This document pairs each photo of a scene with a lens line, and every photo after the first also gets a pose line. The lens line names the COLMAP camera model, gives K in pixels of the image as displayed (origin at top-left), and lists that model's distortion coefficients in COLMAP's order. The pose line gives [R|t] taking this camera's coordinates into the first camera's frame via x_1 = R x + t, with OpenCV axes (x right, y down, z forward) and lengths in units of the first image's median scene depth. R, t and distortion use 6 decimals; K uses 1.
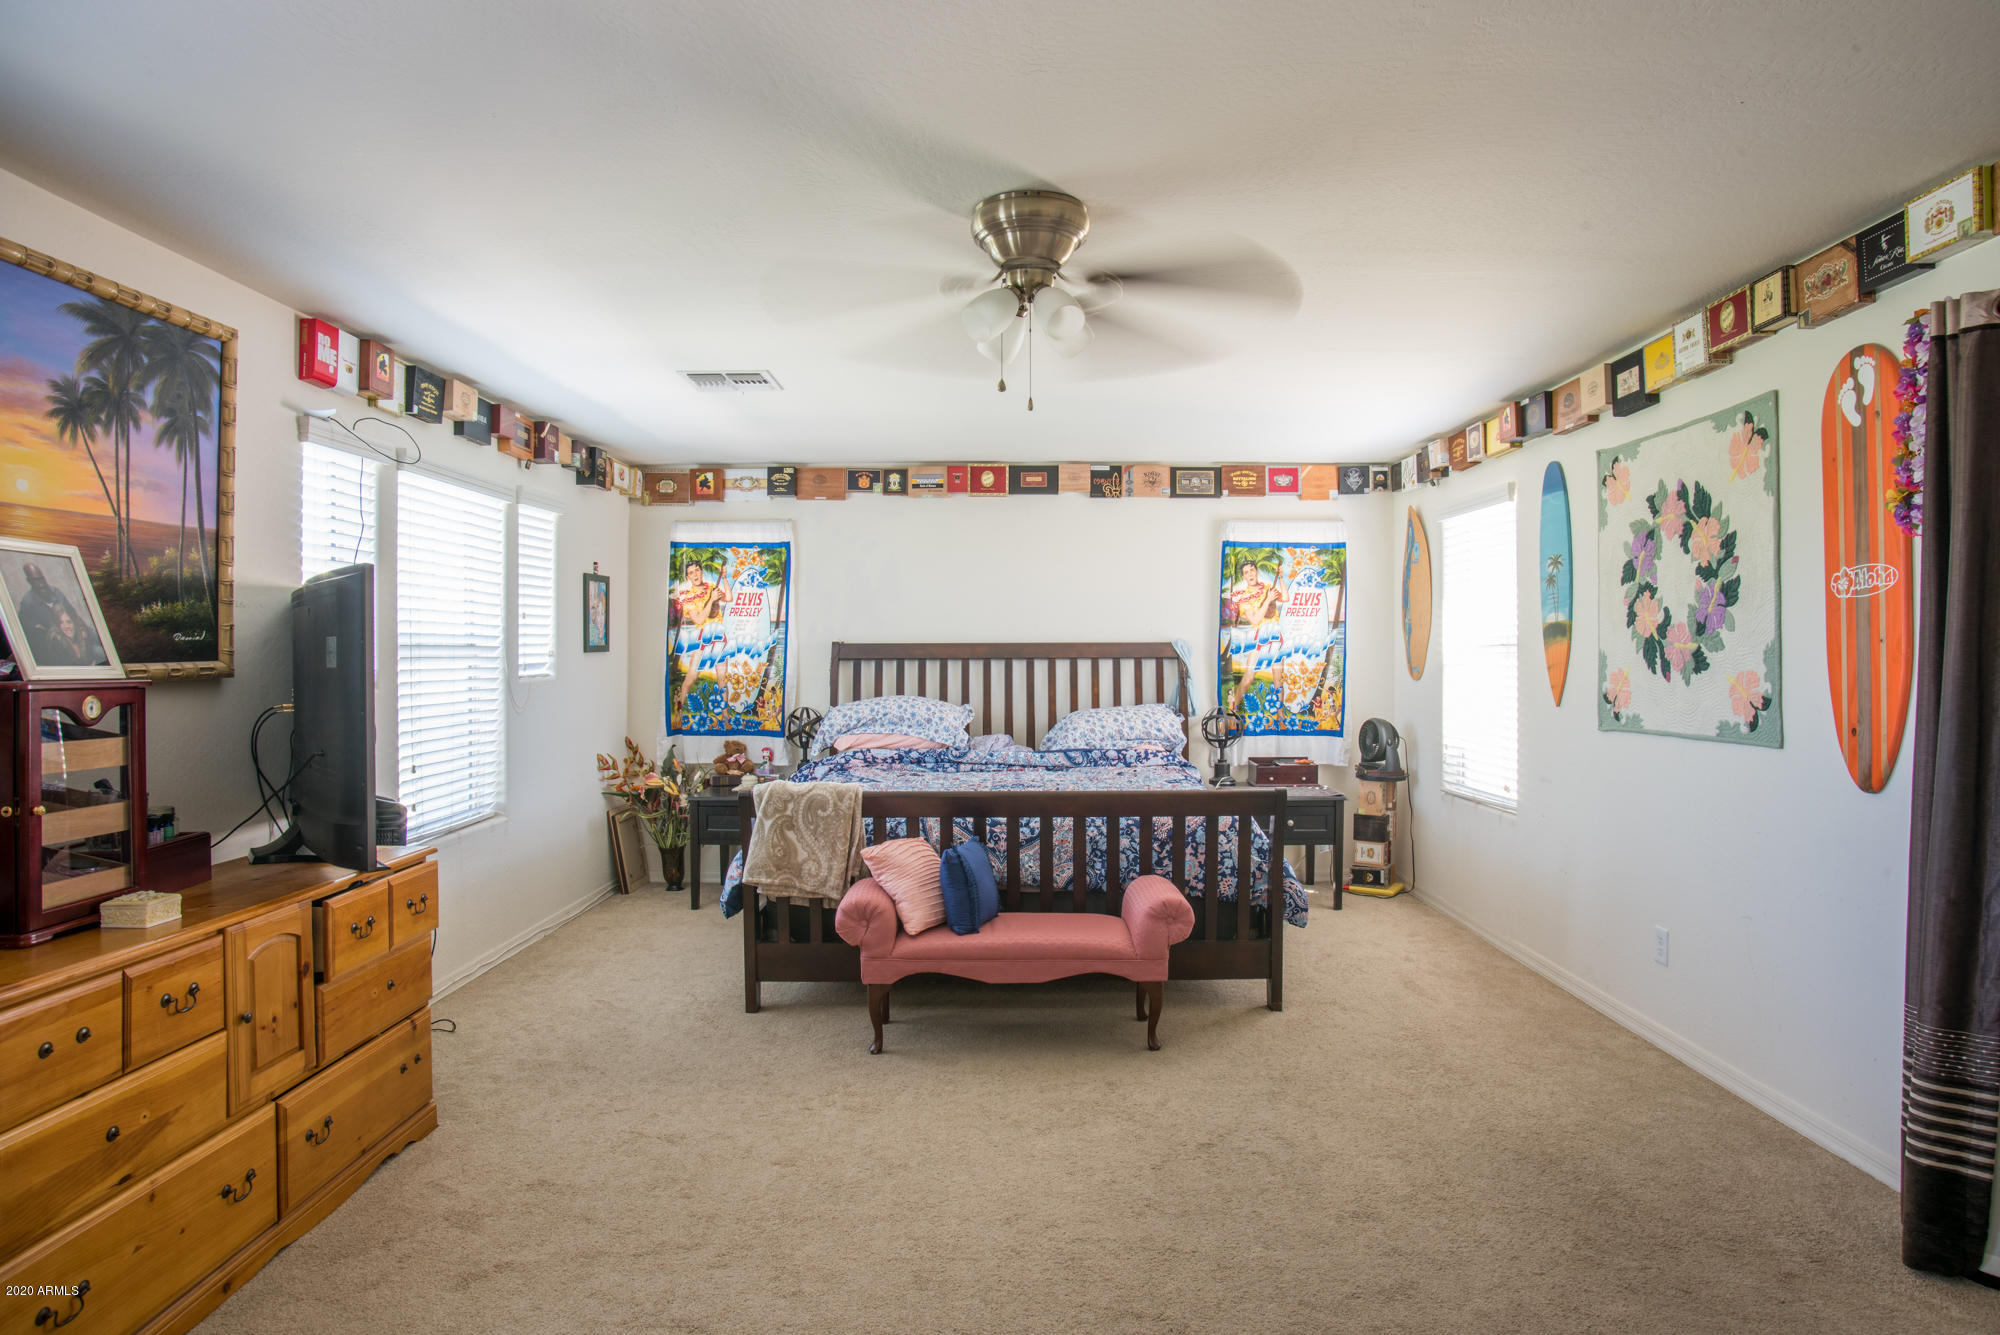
lens RADIAL K [[1146.6, 0, 1006.5], [0, 1146.6, 659.7], [0, 0, 1]] dist [-0.117506, 0.059775]
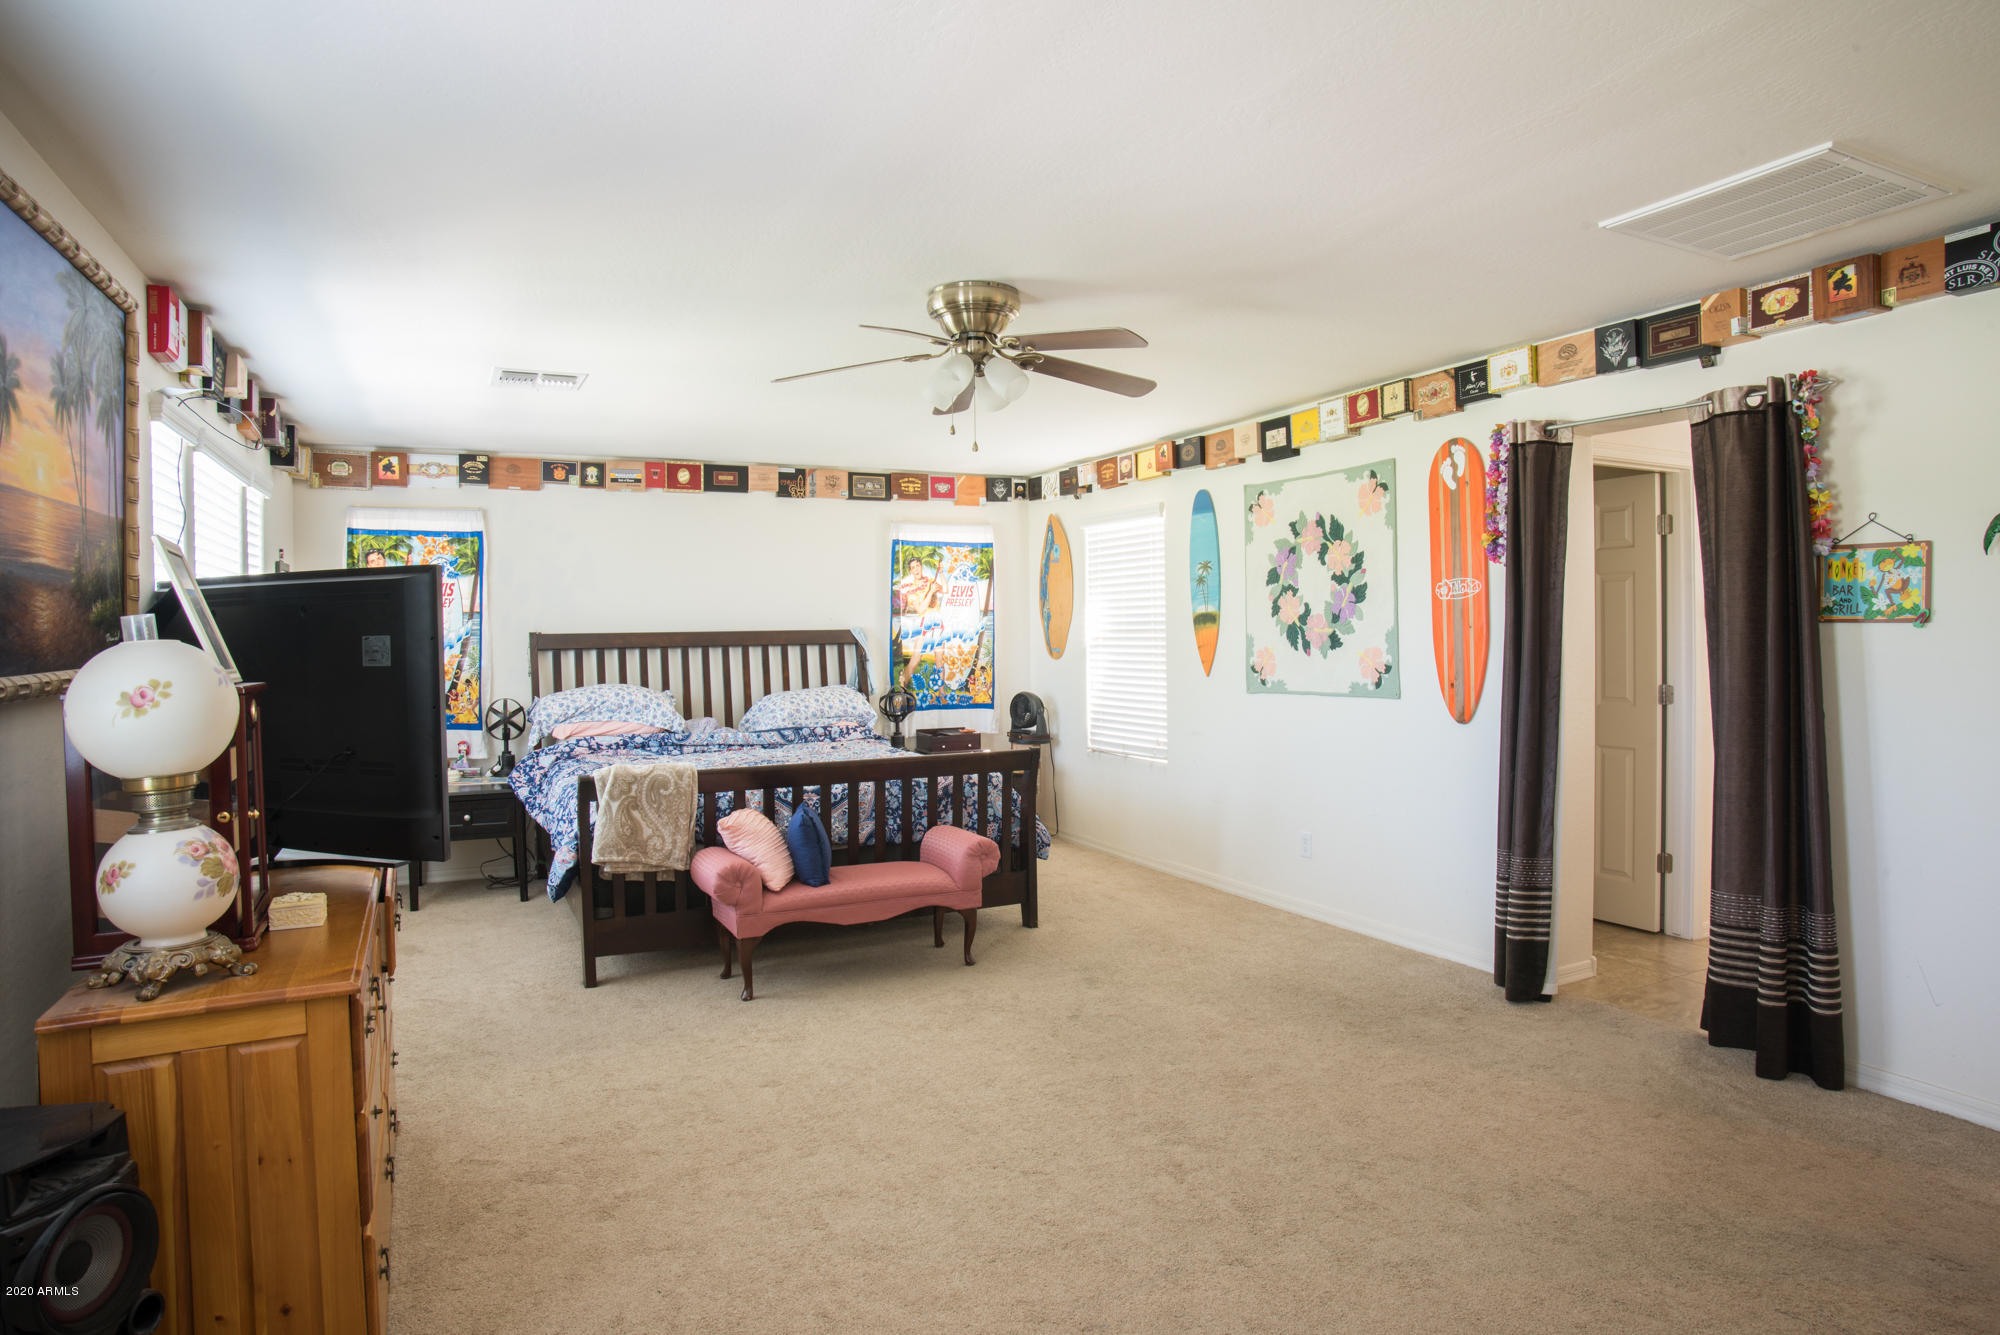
lens RADIAL K [[1146.6, 0, 1006.5], [0, 1146.6, 659.7], [0, 0, 1]] dist [-0.117506, 0.059775]
pose [[0.894069, -0.020532, 0.447458, -0.328274], [0.013965, 0.999741, 0.017970, -0.005486], [-0.447711, -0.009818, 0.894124, -0.099235]]
